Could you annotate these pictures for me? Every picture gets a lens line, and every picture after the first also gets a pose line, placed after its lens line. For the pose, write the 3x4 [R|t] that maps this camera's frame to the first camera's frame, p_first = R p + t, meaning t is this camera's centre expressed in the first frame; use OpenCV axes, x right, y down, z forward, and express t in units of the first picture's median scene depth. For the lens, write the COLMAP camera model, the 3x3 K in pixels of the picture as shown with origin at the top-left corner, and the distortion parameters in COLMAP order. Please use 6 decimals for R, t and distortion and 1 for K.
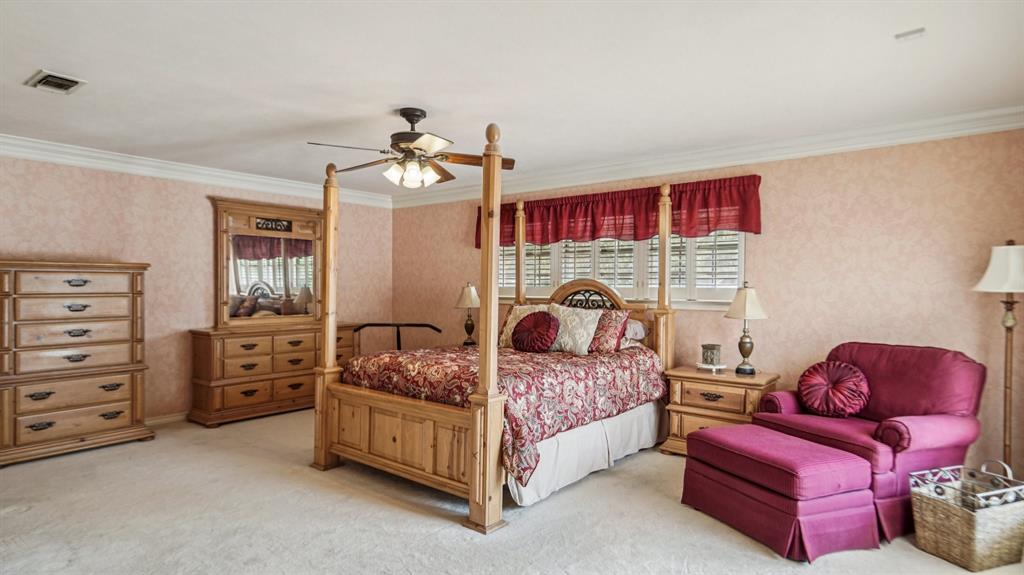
lens RADIAL K [[551.2, 0, 506.4], [0, 551.2, 290.9], [0, 0, 1]] dist [0.013851, 0.001381]
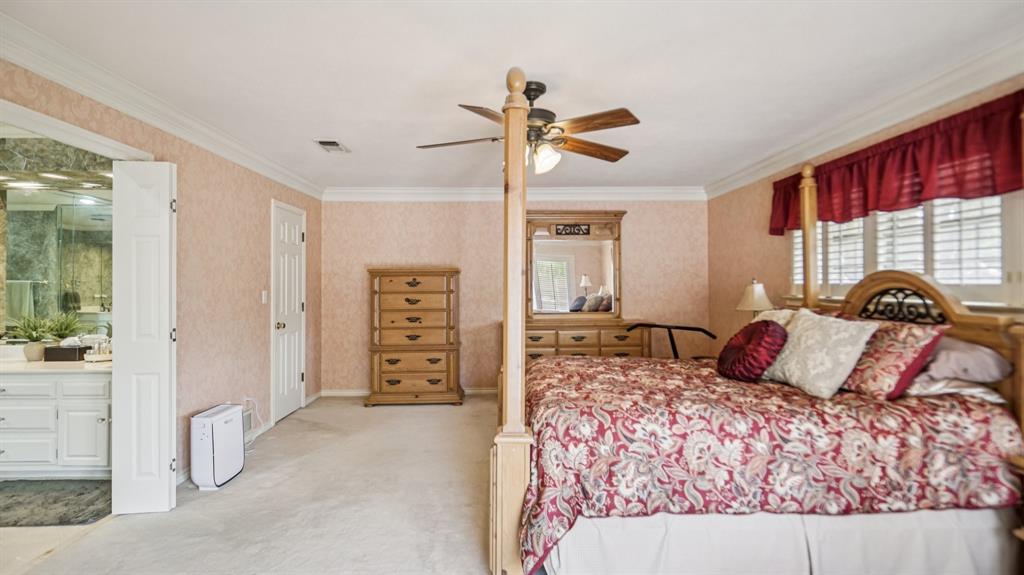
lens RADIAL K [[479.2, 0, 514.2], [0, 479.2, 281.1], [0, 0, 1]] dist [-0.001194, 0.000669]
pose [[0.665961, -0.012994, -0.745873, 0.284639], [0.002109, 0.999877, -0.015535, -0.002315], [0.745983, 0.008773, 0.665907, 0.358588]]
